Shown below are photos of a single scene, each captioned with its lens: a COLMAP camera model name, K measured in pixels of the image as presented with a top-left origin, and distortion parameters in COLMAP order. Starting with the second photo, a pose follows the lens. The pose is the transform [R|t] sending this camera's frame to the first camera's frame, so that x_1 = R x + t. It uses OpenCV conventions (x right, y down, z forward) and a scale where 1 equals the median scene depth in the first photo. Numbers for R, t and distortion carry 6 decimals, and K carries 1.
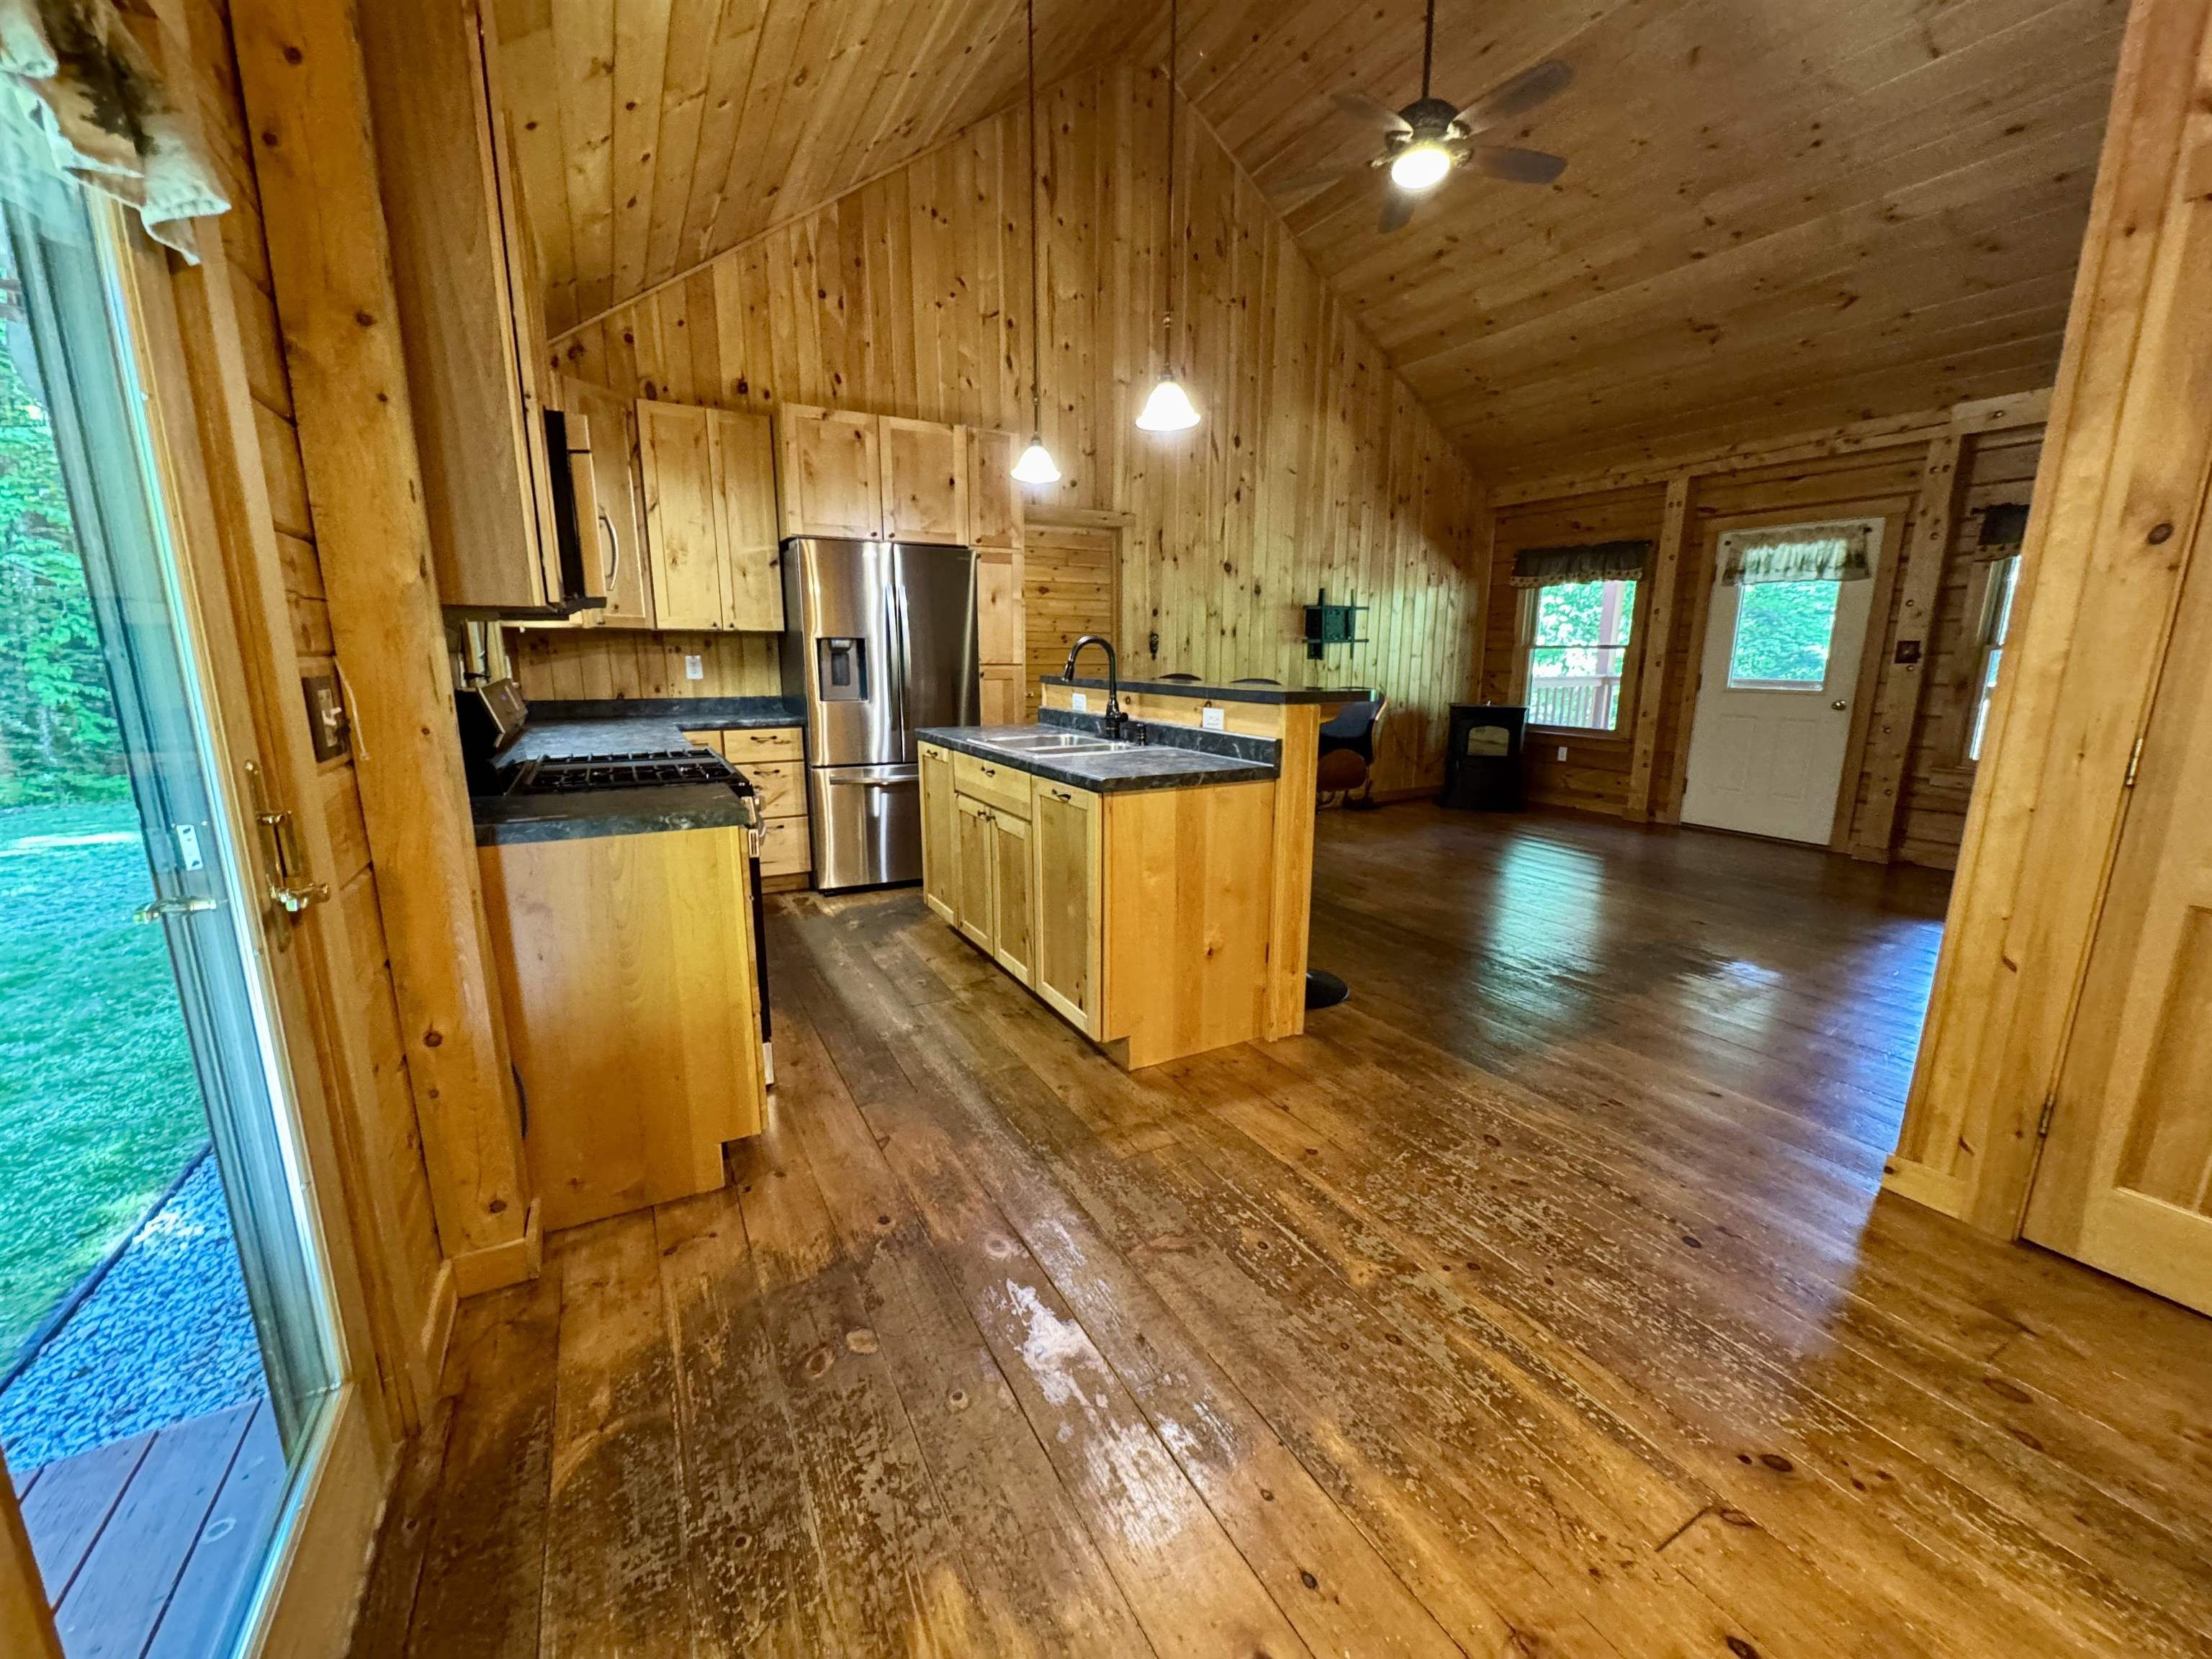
lens RADIAL K [[881.9, 0, 1103.3], [0, 881.9, 829.0], [0, 0, 1]] dist [-0.003143, 0.000778]
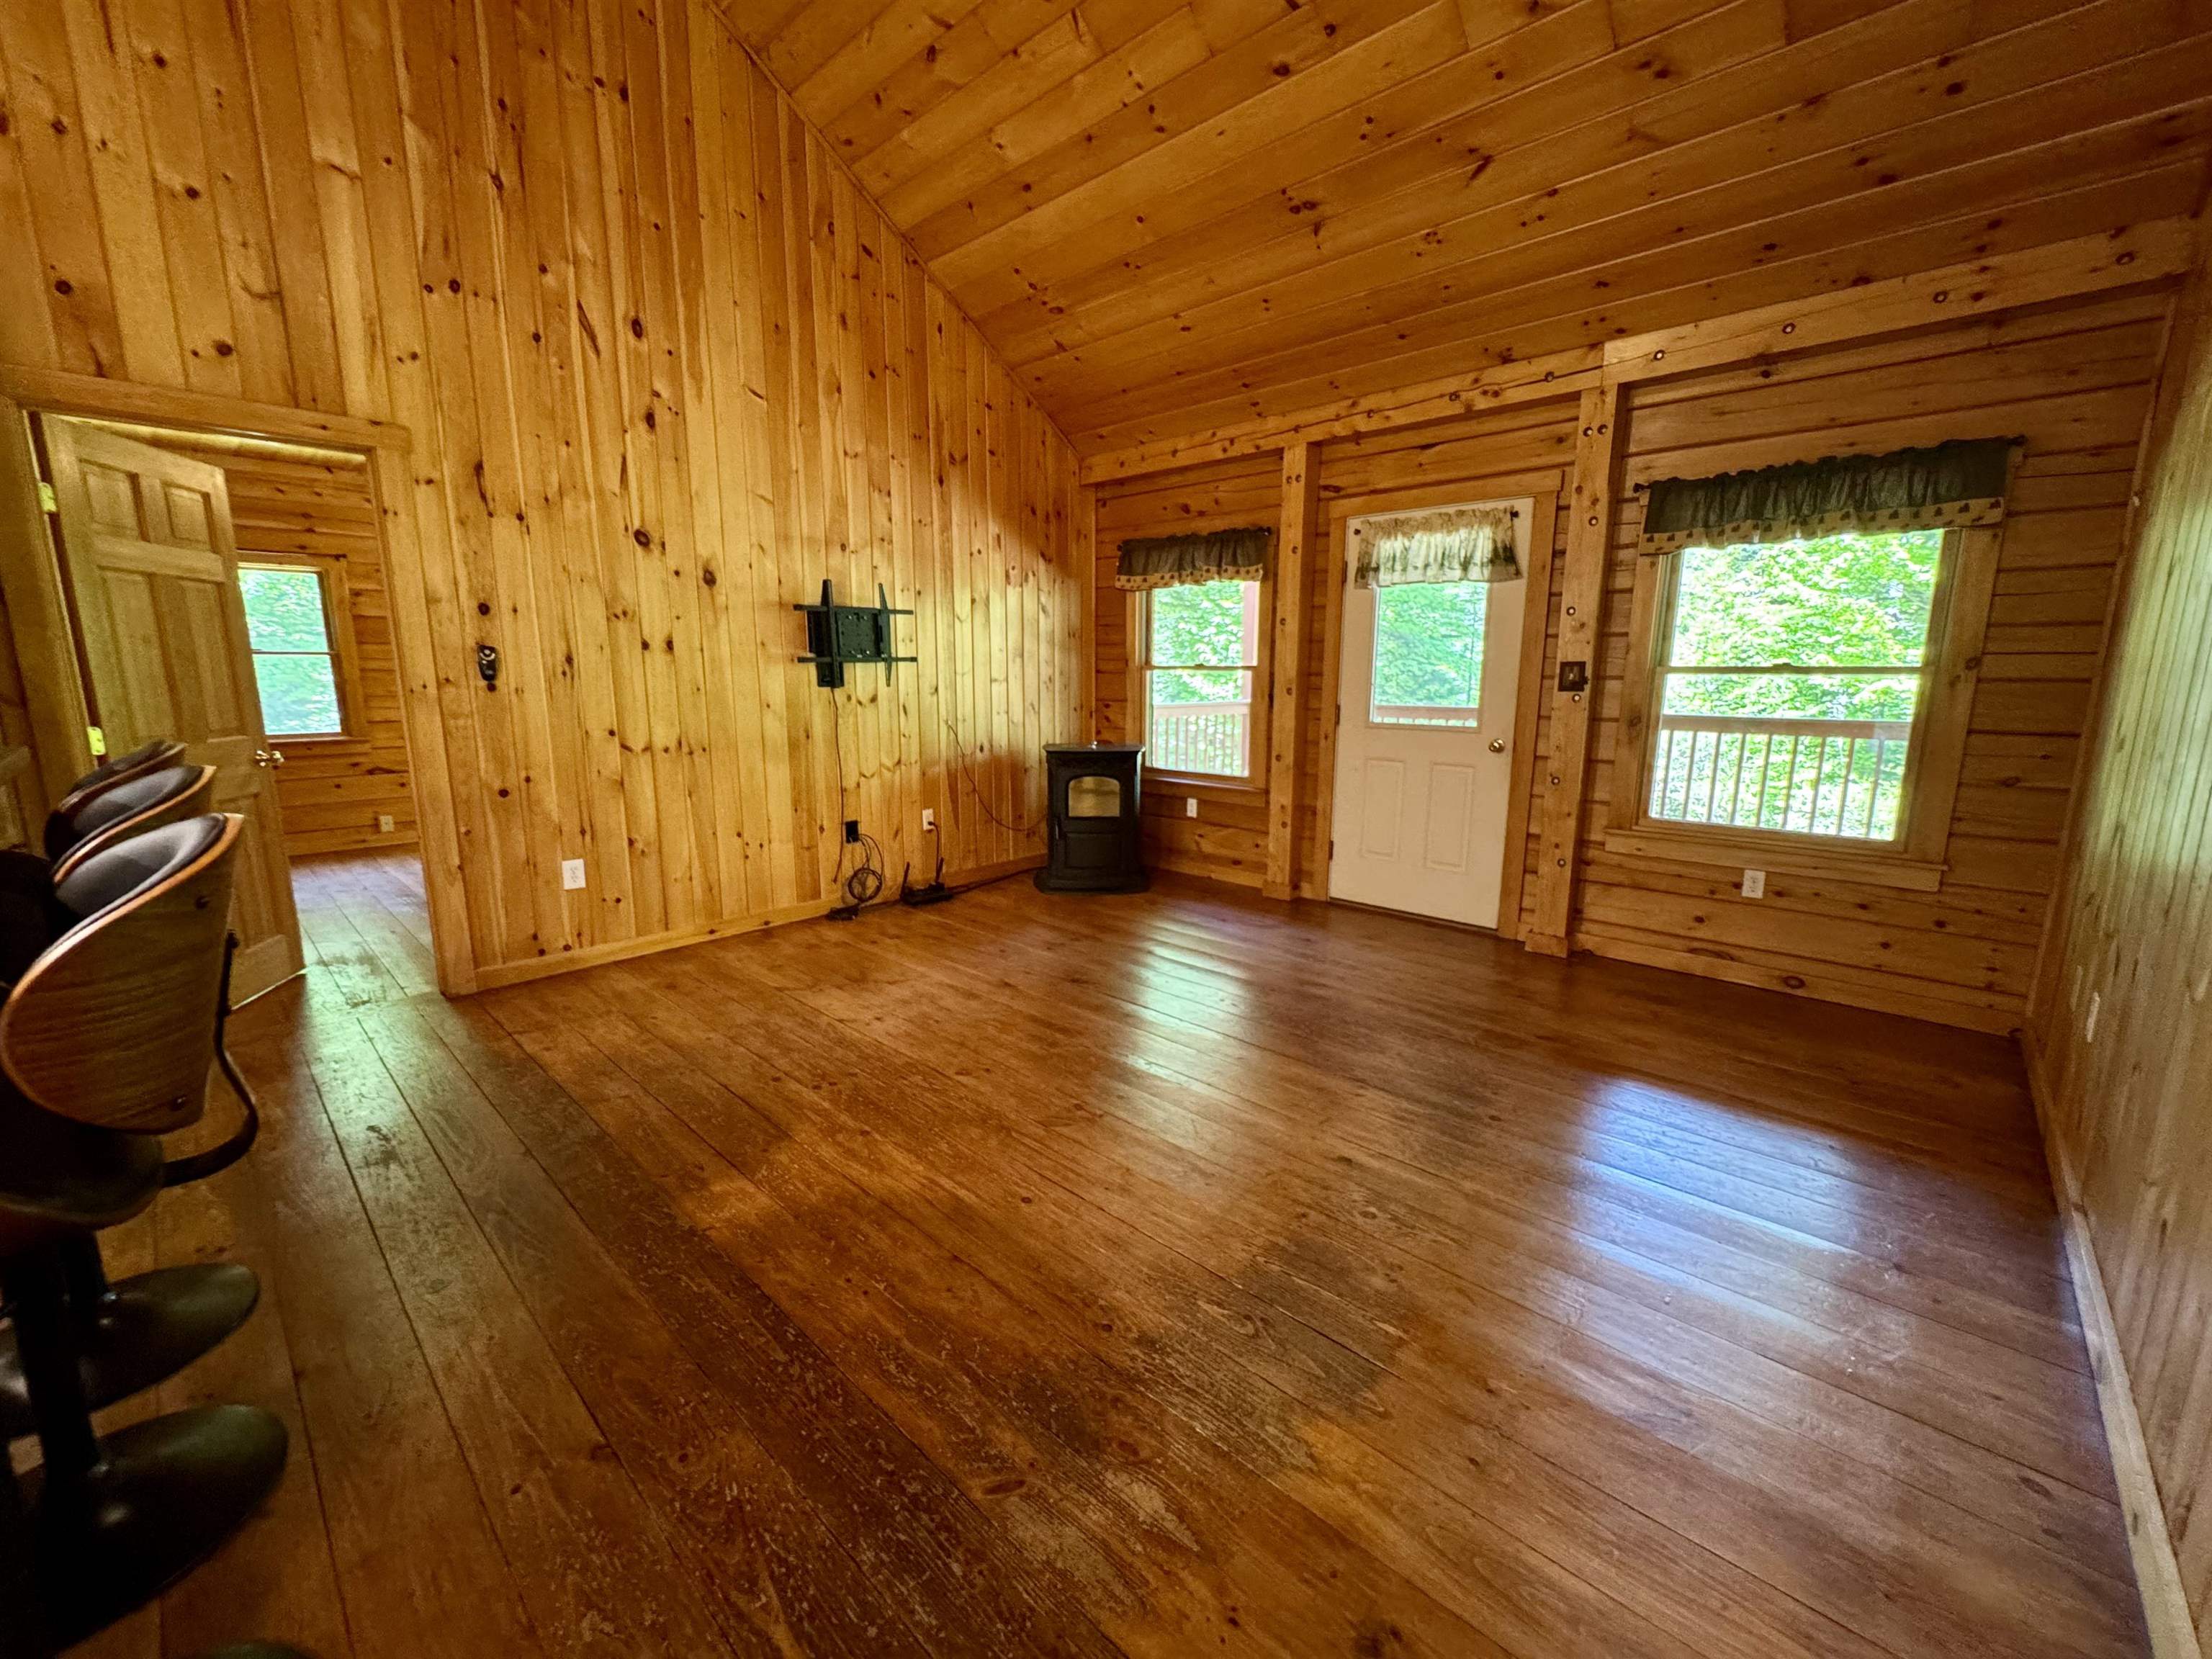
lens RADIAL K [[881.9, 0, 1109.0], [0, 881.9, 824.0], [0, 0, 1]] dist [-0.003143, 0.000778]
pose [[0.950680, -0.053959, 0.305443, 0.292530], [0.061814, 0.997958, -0.016098, -0.084663], [-0.303951, 0.034185, 0.952074, 0.394575]]
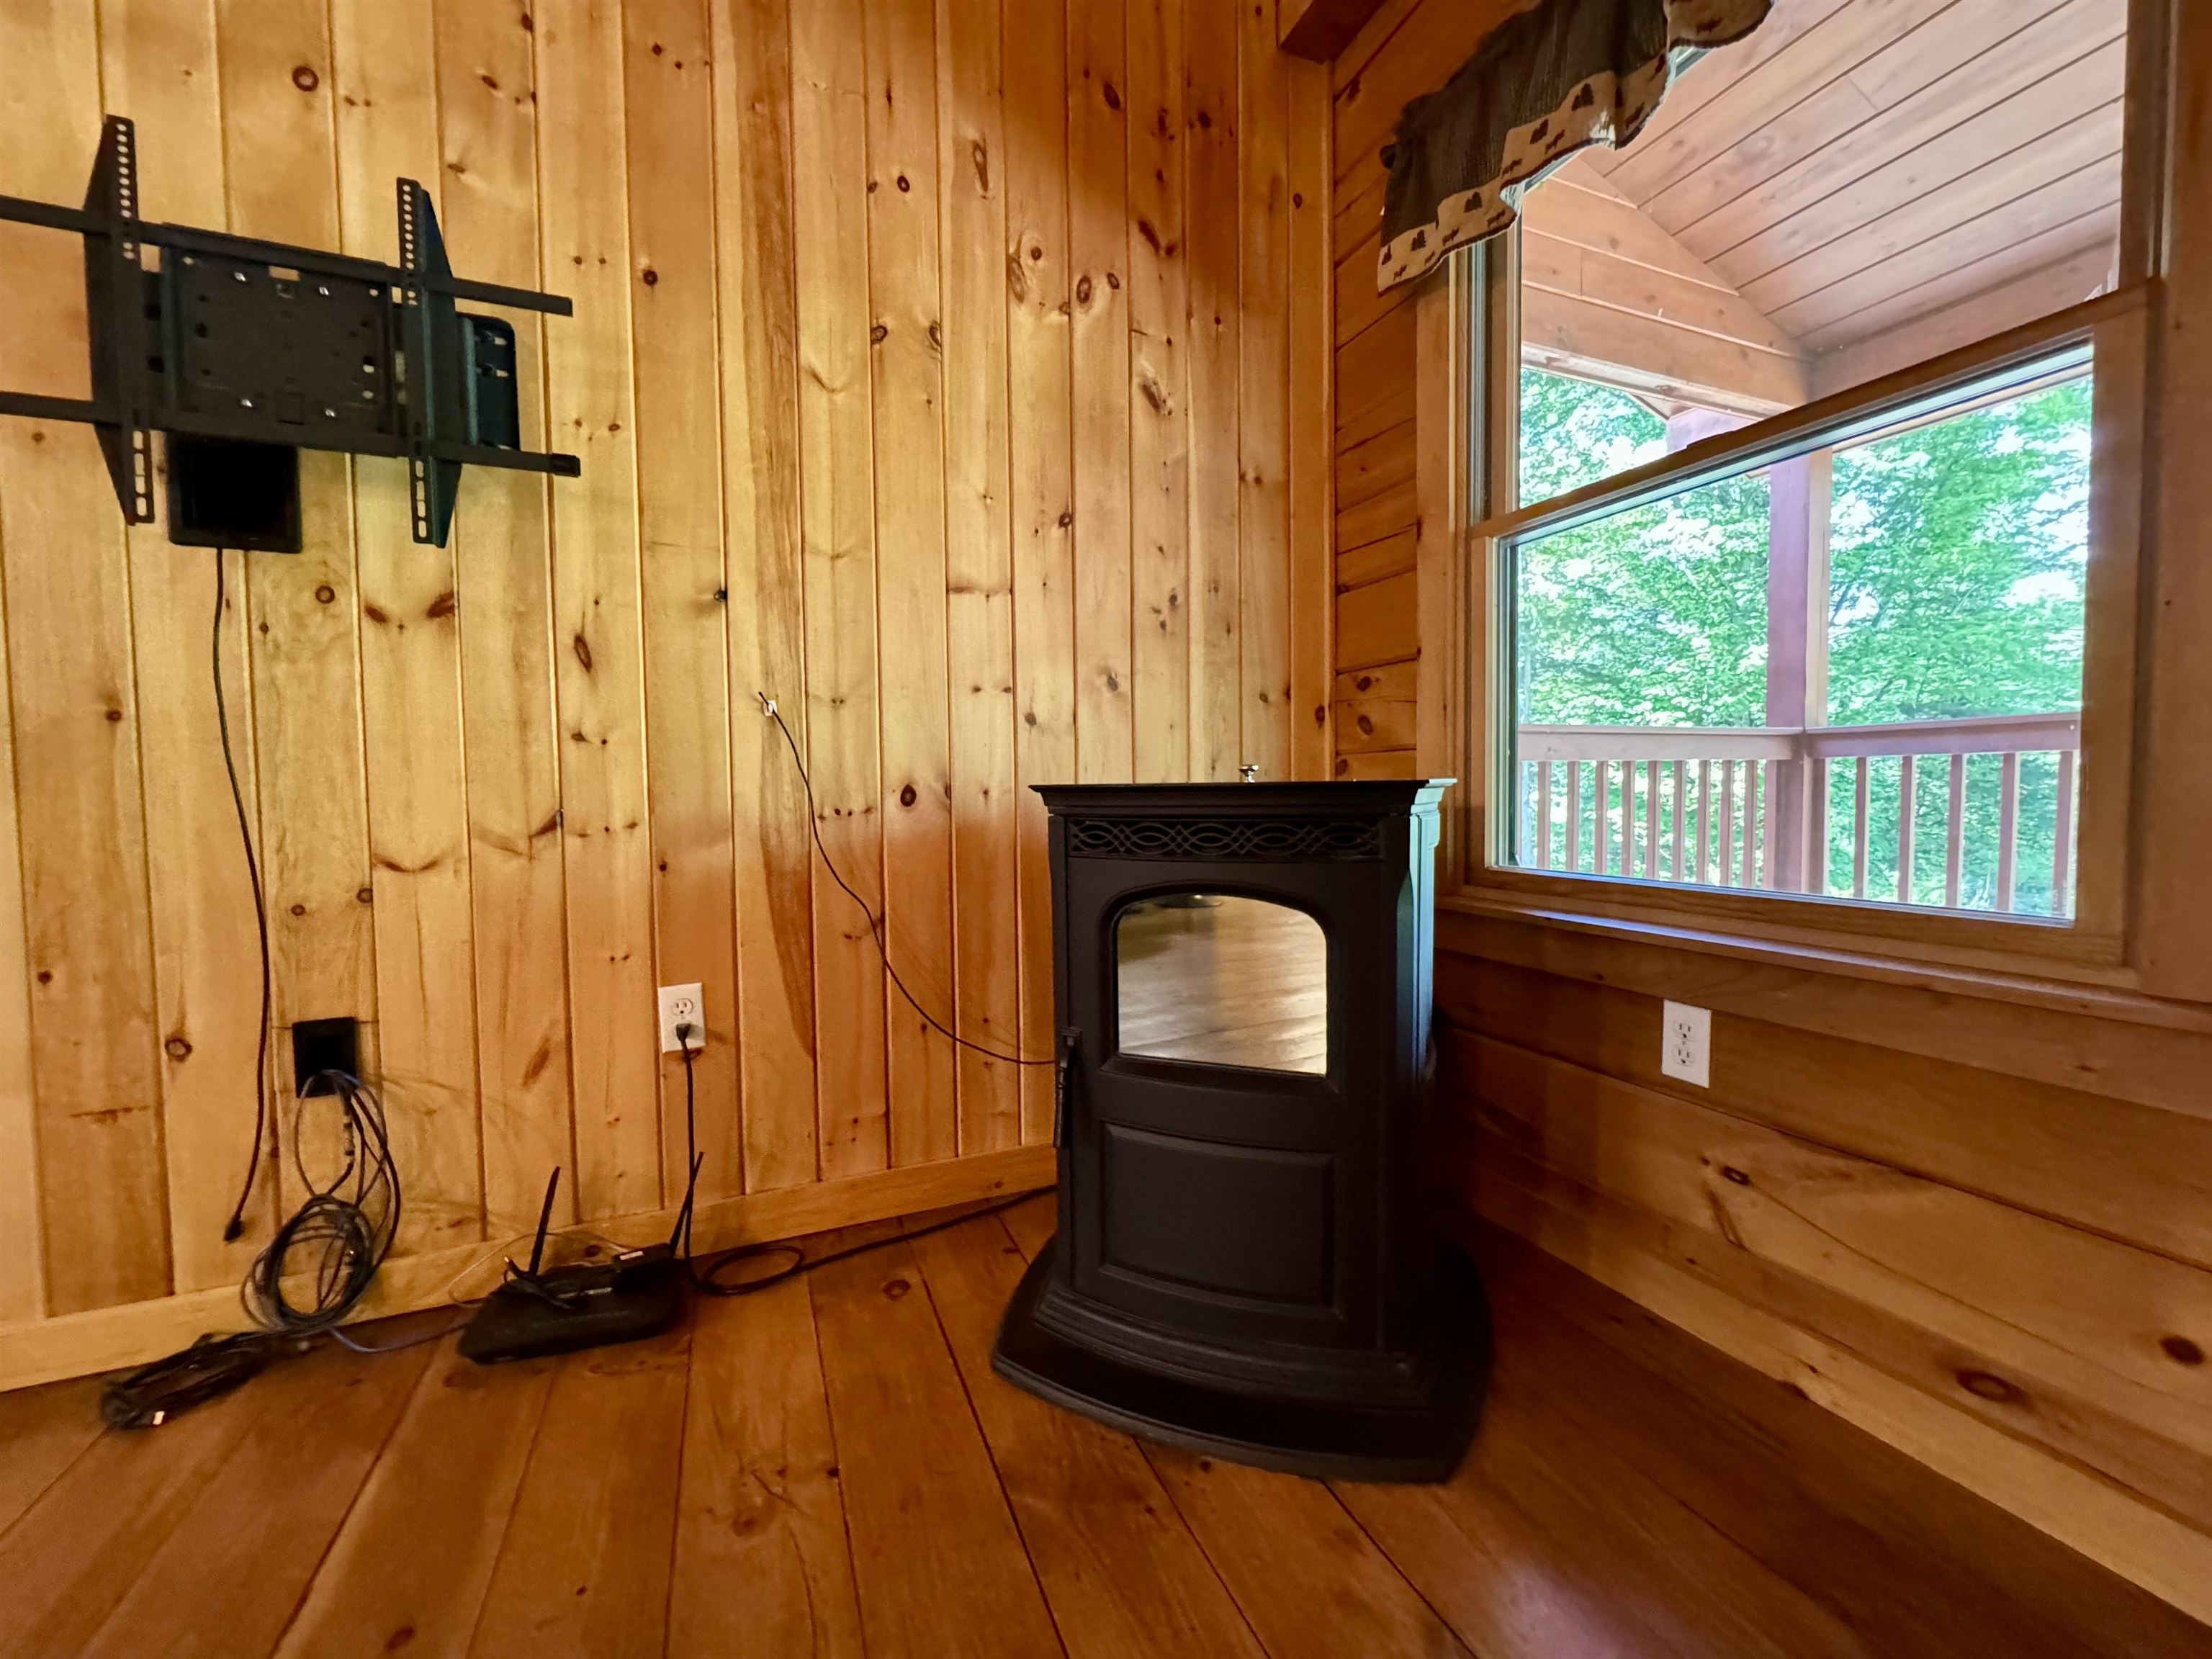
lens RADIAL K [[881.9, 0, 1105.4], [0, 881.9, 830.0], [0, 0, 1]] dist [-0.003143, 0.000778]
pose [[0.993643, -0.011472, -0.111994, 0.565624], [-0.006231, 0.987665, -0.156455, -0.133070], [0.112408, 0.156158, 0.981315, 1.071843]]
